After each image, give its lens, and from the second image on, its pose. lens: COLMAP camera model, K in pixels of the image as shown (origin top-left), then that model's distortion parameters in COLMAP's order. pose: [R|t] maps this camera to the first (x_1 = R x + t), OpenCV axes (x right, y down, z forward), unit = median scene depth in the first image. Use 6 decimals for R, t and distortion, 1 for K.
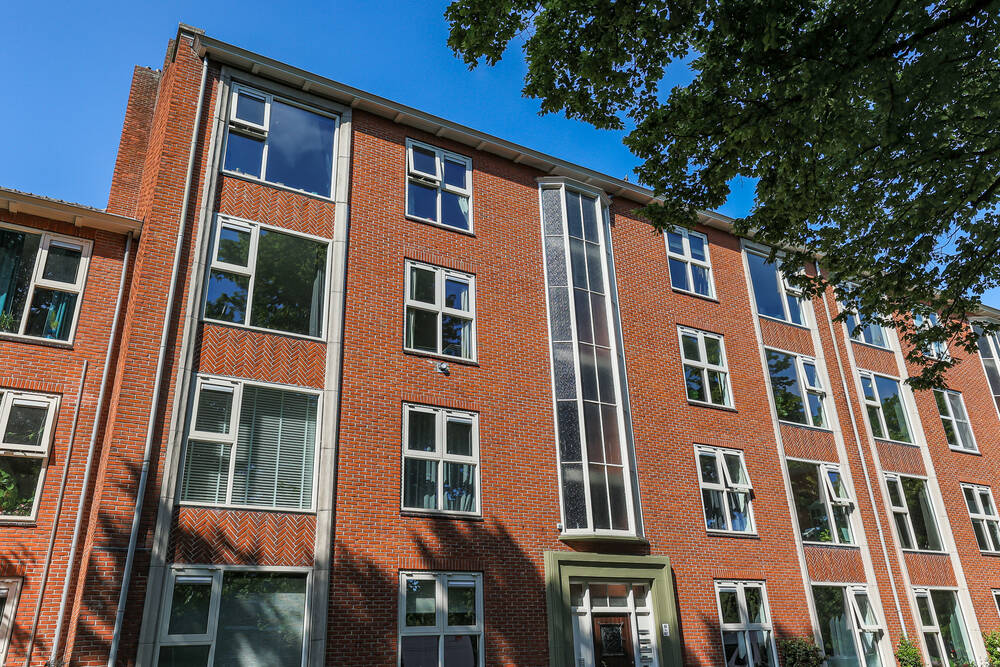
lens RADIAL K [[706.2, 0, 500.0], [0, 706.2, 333.5], [0, 0, 1]] dist [-0.000036, 0.001748]
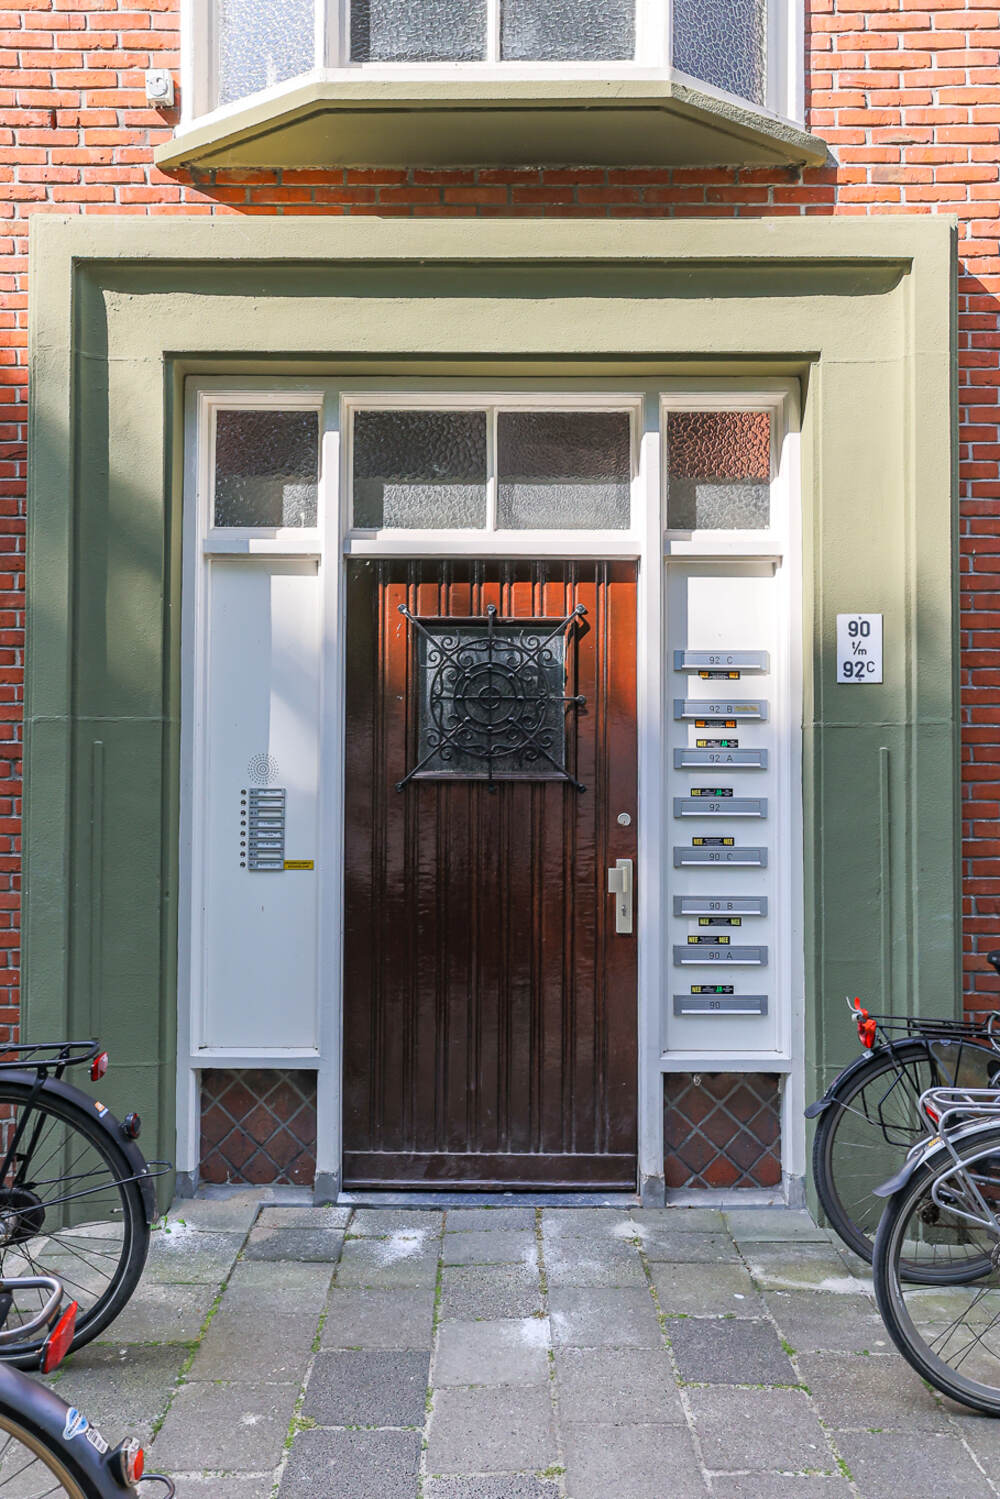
lens RADIAL K [[1116.3, 0, 500.0], [0, 1116.3, 749.5], [0, 0, 1]] dist [0.062793, 0.000113]
pose [[0.868615, 0.006247, -0.495449, 0.292464], [0.179316, 0.928181, 0.326077, 0.343839], [0.461903, -0.372077, 0.805111, 0.748308]]
